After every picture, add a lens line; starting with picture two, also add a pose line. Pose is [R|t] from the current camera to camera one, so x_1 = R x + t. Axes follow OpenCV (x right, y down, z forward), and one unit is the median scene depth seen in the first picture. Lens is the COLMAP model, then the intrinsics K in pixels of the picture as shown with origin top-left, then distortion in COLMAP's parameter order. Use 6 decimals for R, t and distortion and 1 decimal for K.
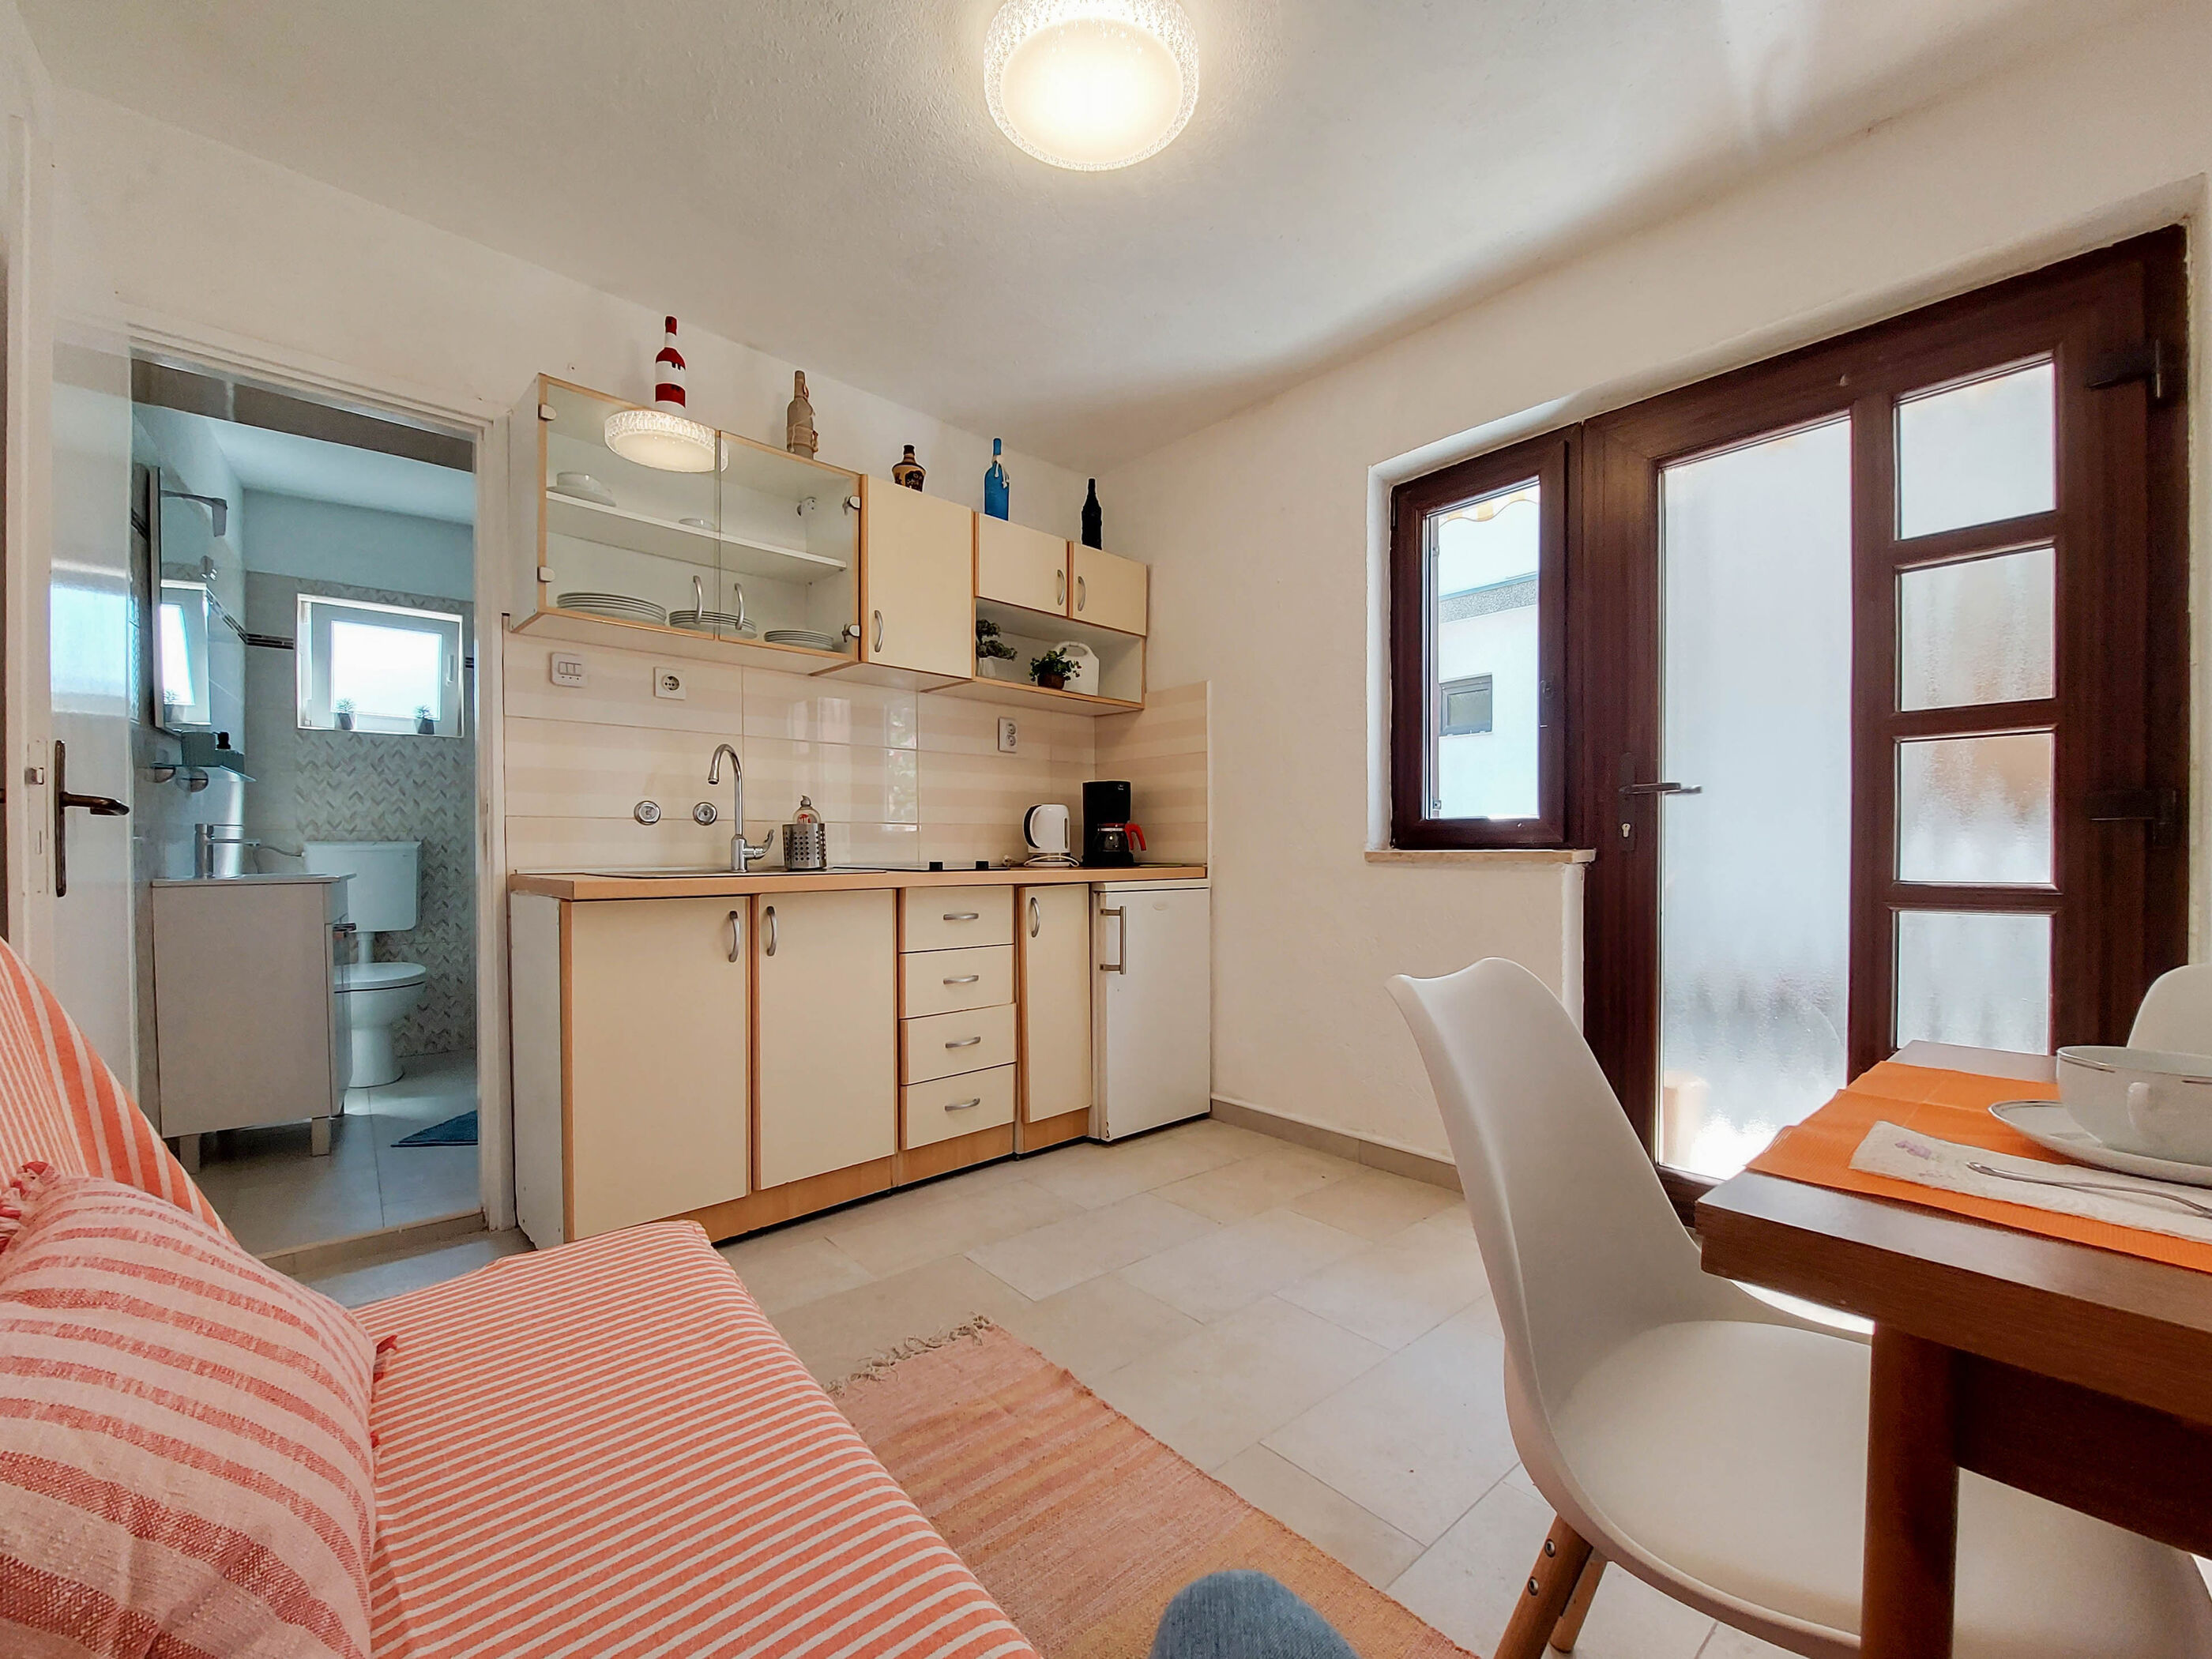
lens RADIAL K [[913.9, 0, 1102.7], [0, 913.9, 859.5], [0, 0, 1]] dist [0.000697, -0.010982]
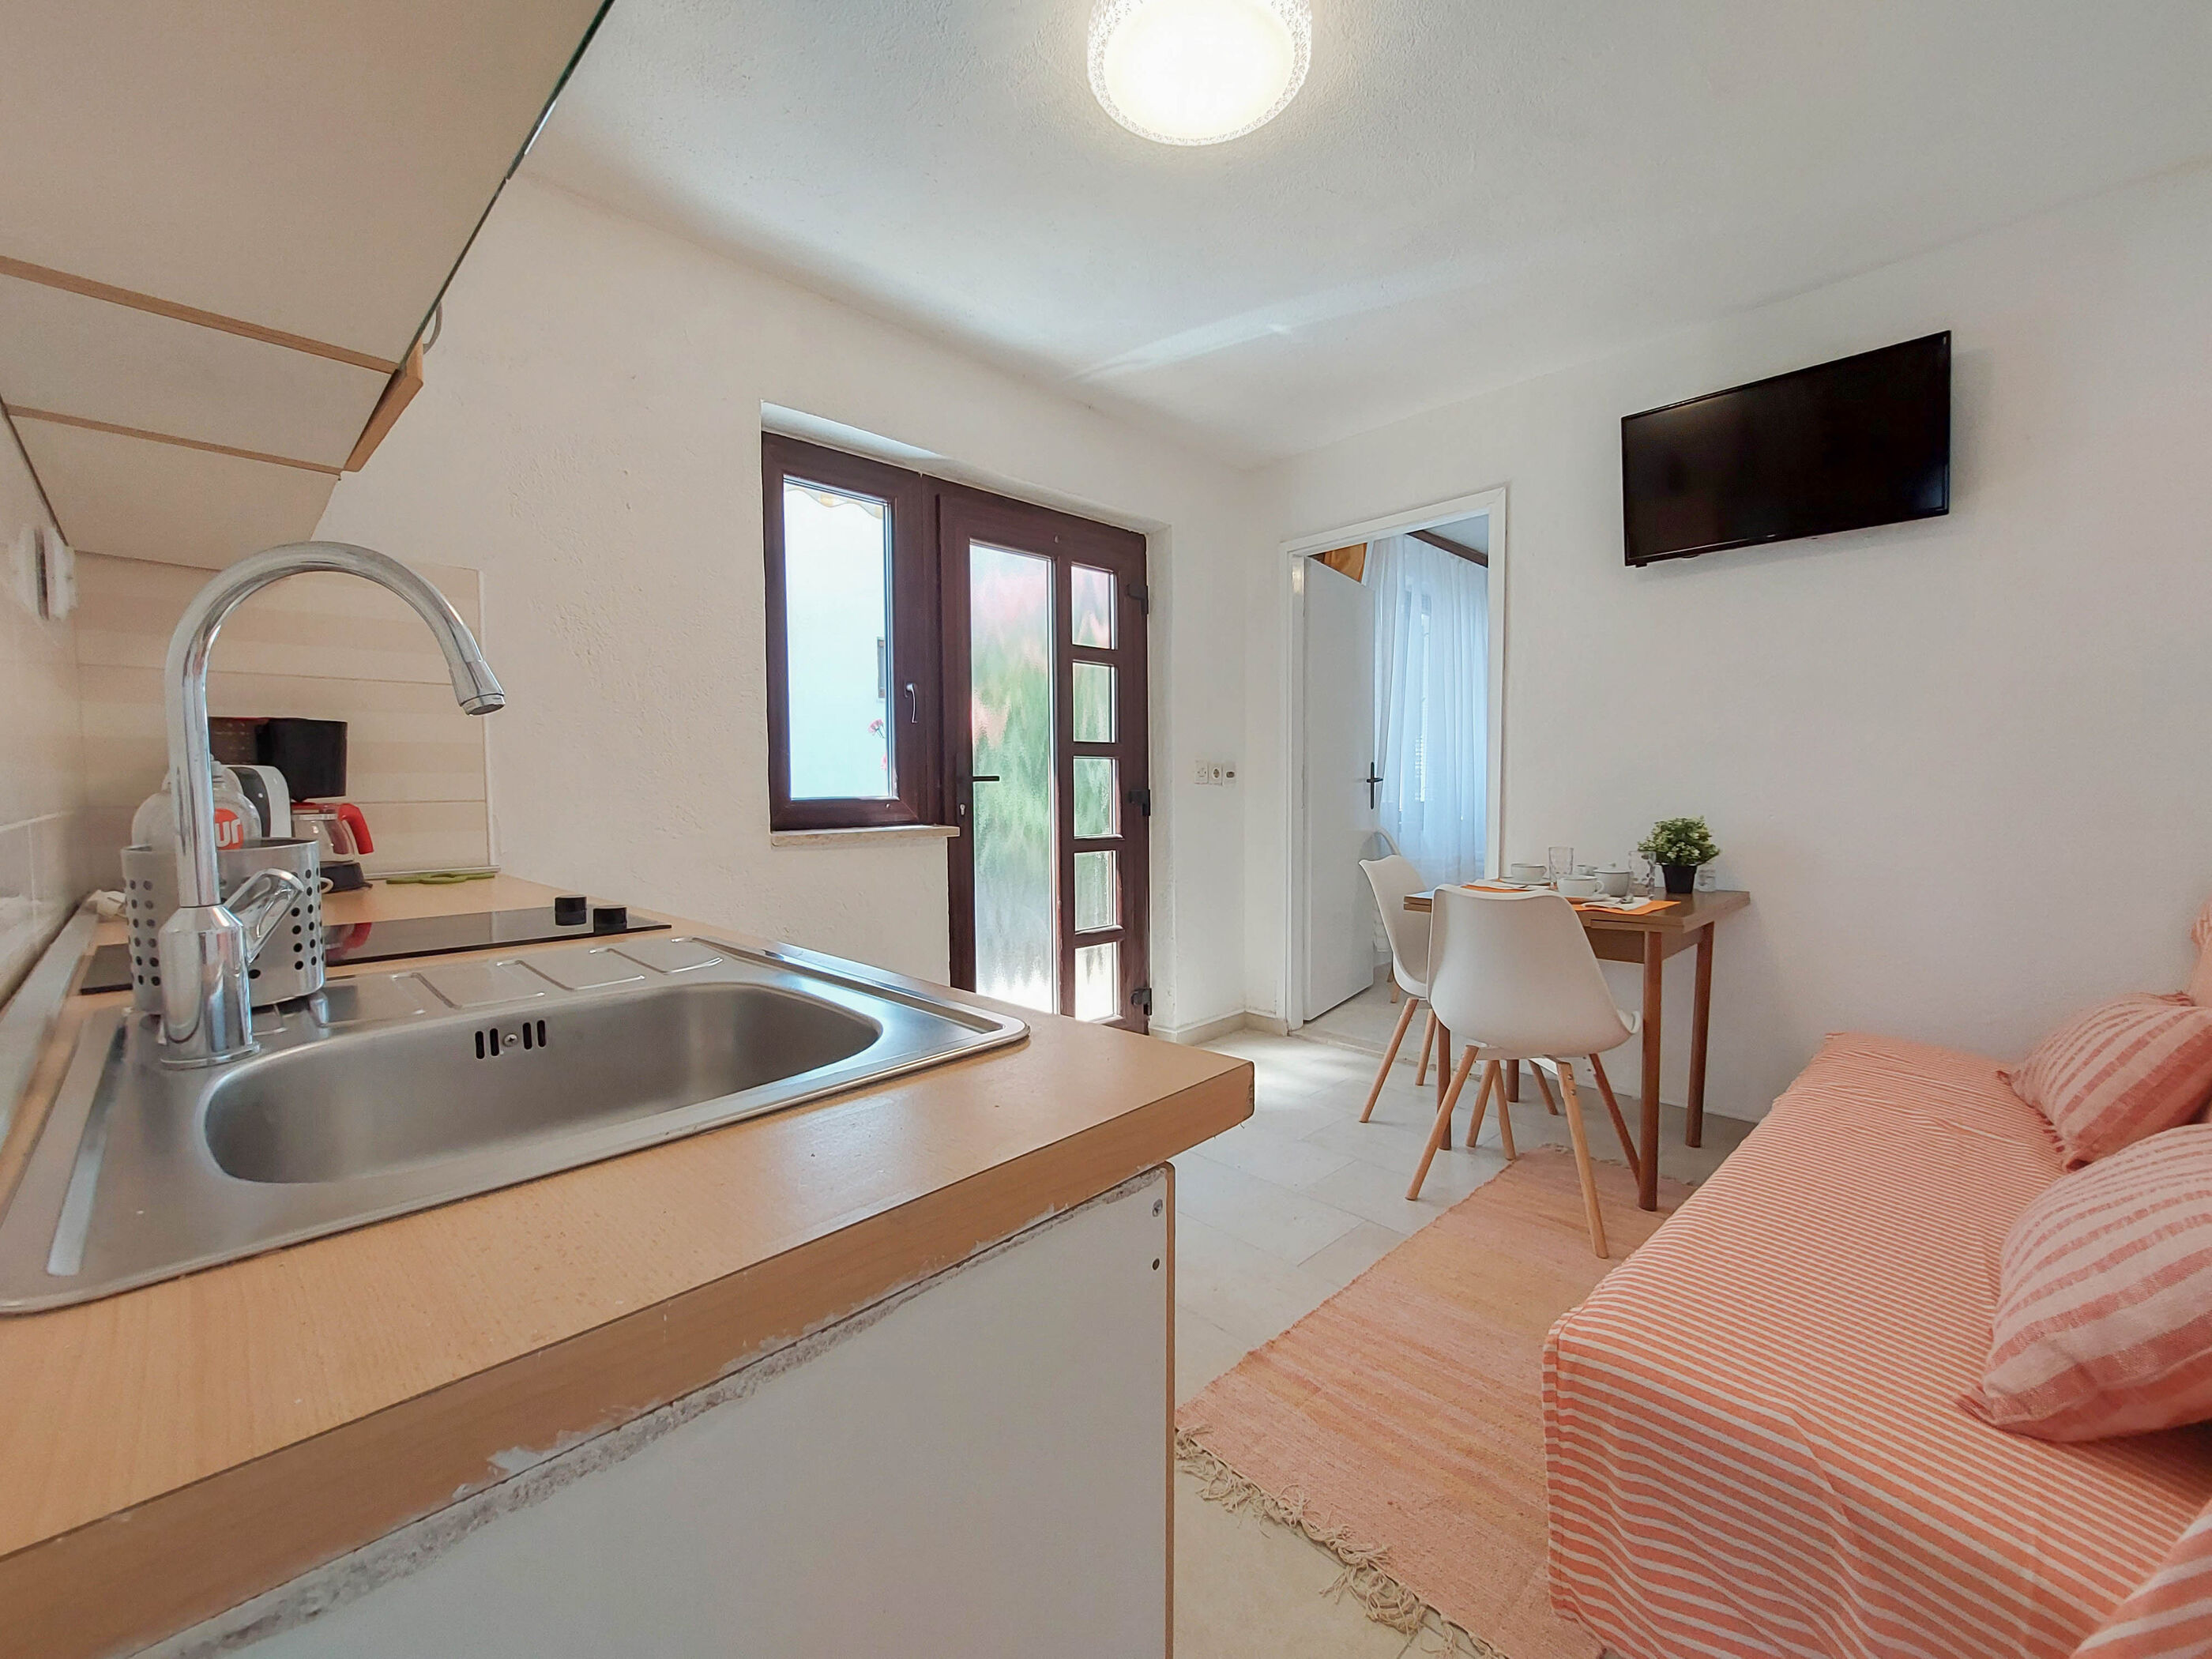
lens RADIAL K [[878.2, 0, 1099.0], [0, 878.2, 834.0], [0, 0, 1]] dist [-0.014787, -0.002405]
pose [[-0.046116, -0.053060, 0.997526, -0.596242], [0.019368, 0.998353, 0.054000, -0.051570], [-0.998748, 0.021811, -0.045012, 0.722944]]
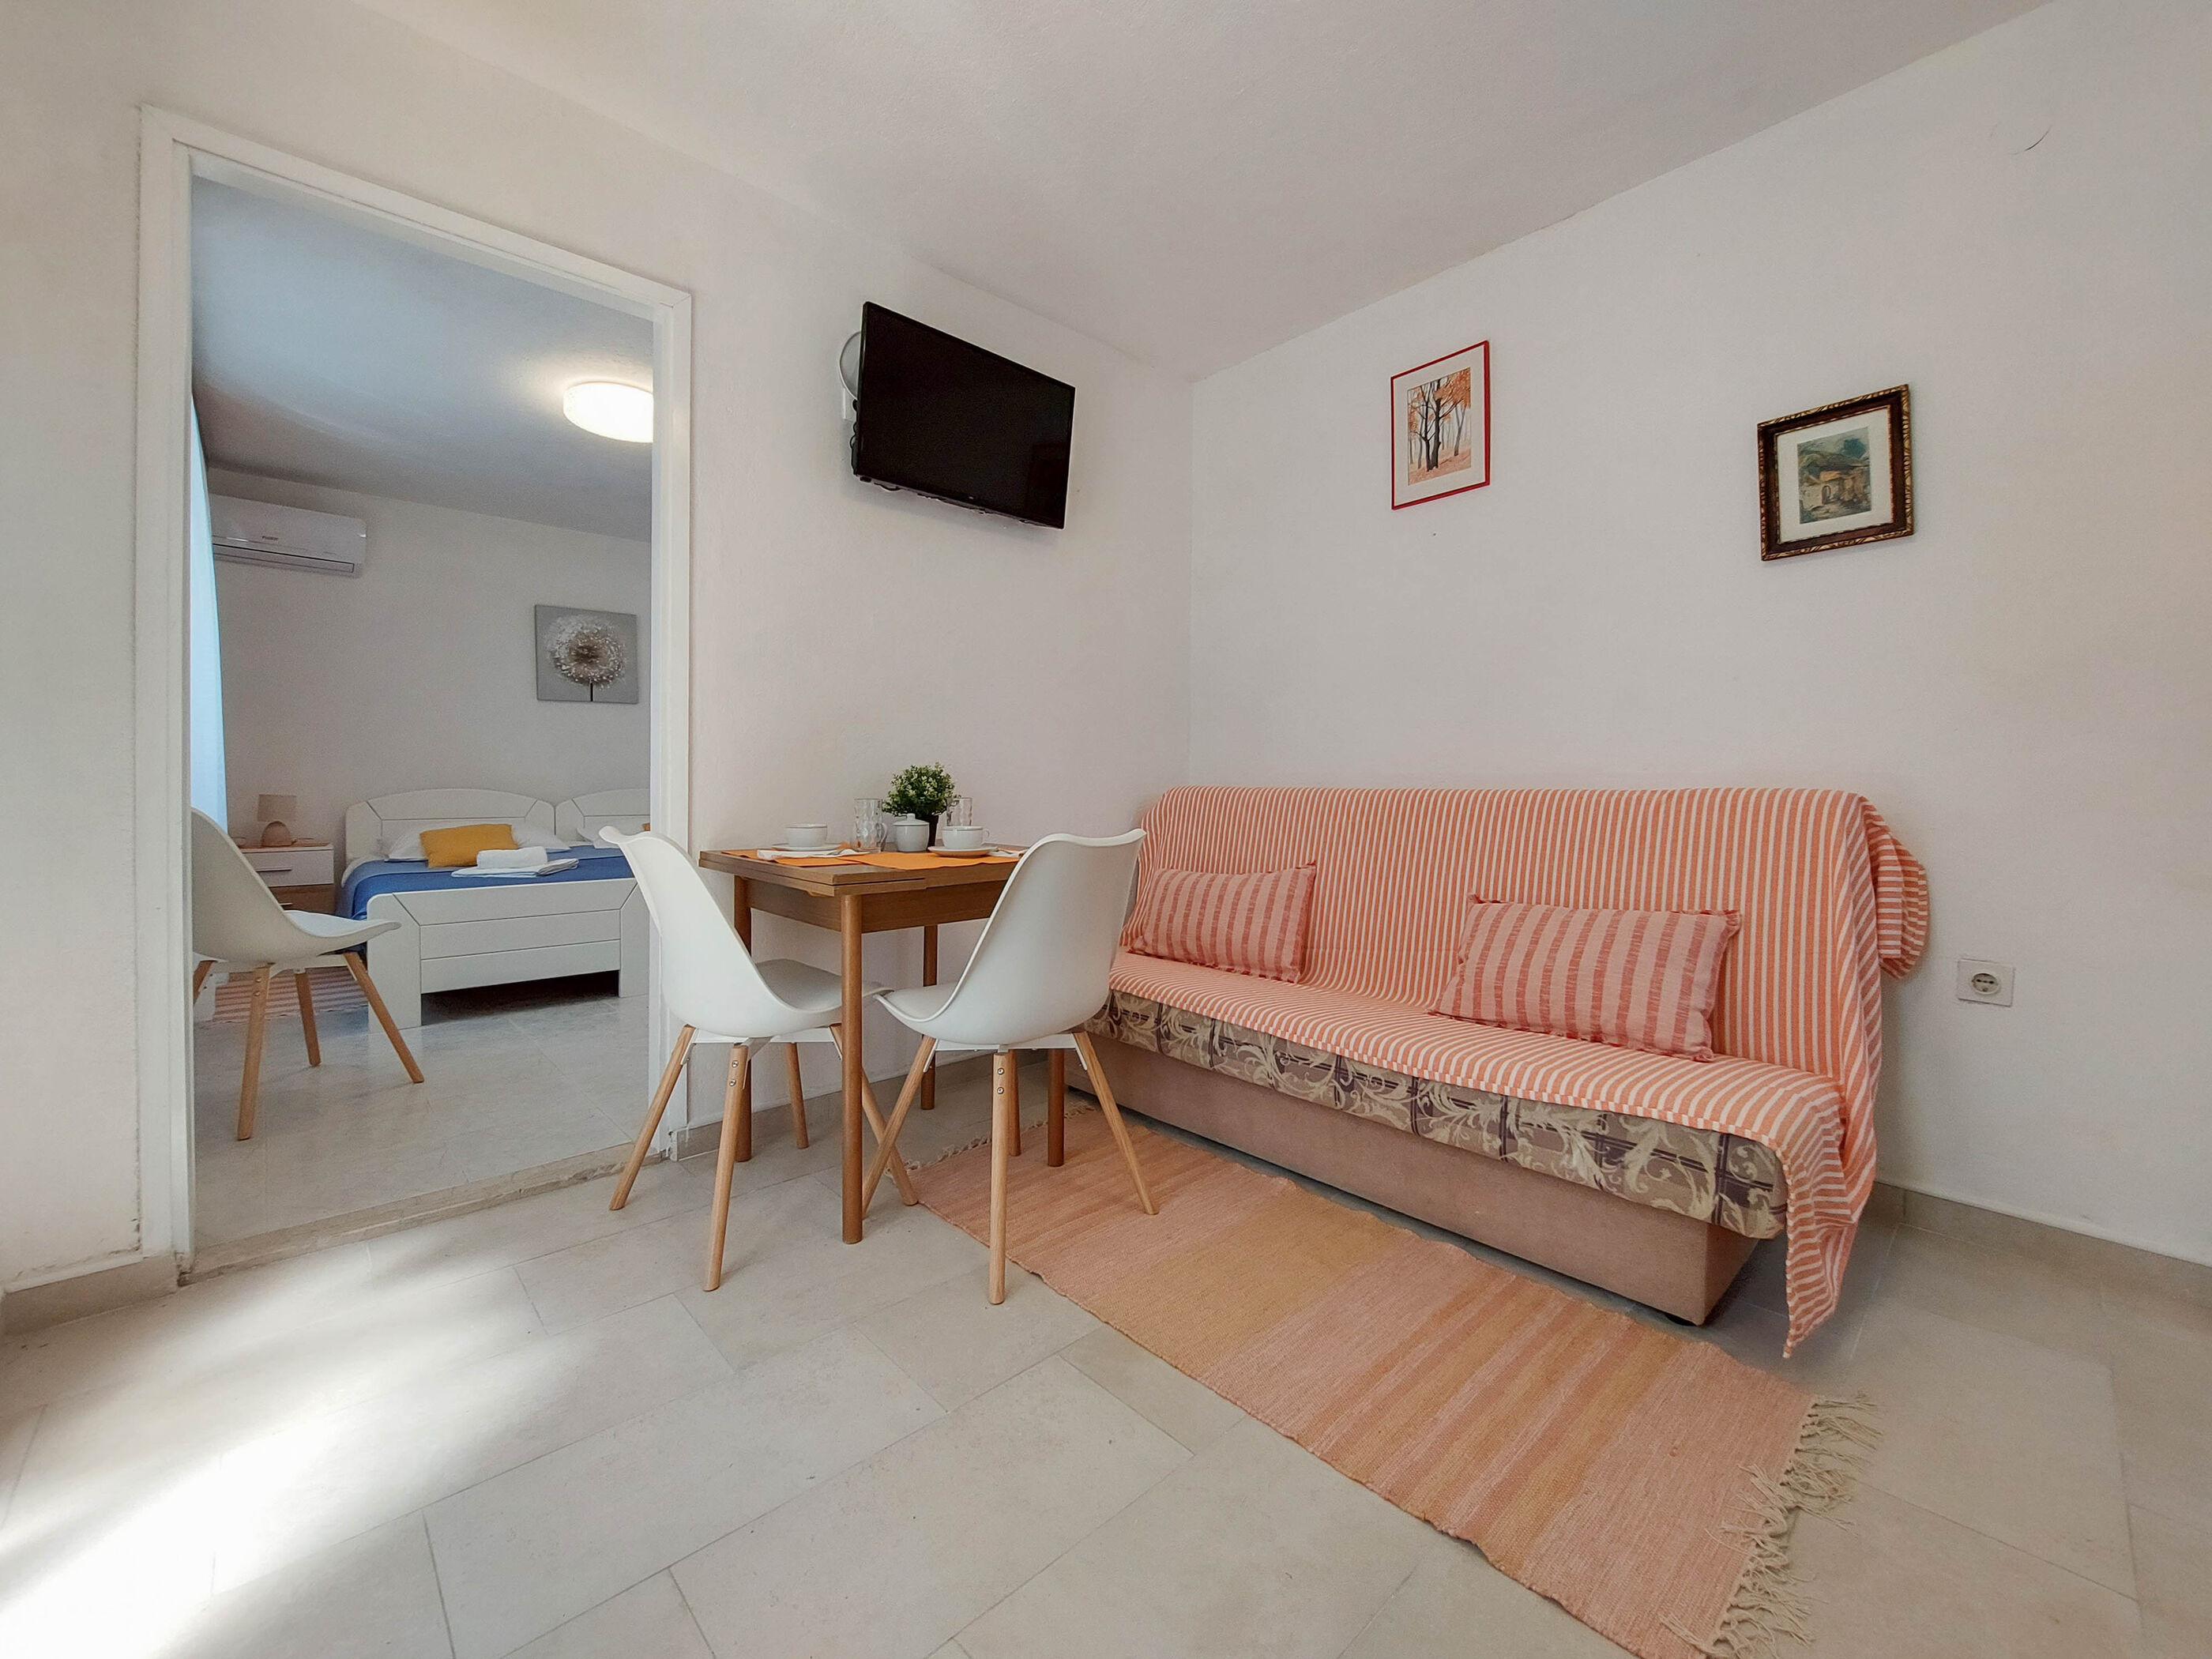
lens RADIAL K [[913.8, 0, 1109.5], [0, 913.8, 799.0], [0, 0, 1]] dist [0.000145, -0.011033]
pose [[-0.998835, -0.005302, -0.047955, 0.154328], [-0.006560, 0.999637, 0.026113, 0.001785], [0.047800, 0.026397, -0.998508, 0.983004]]
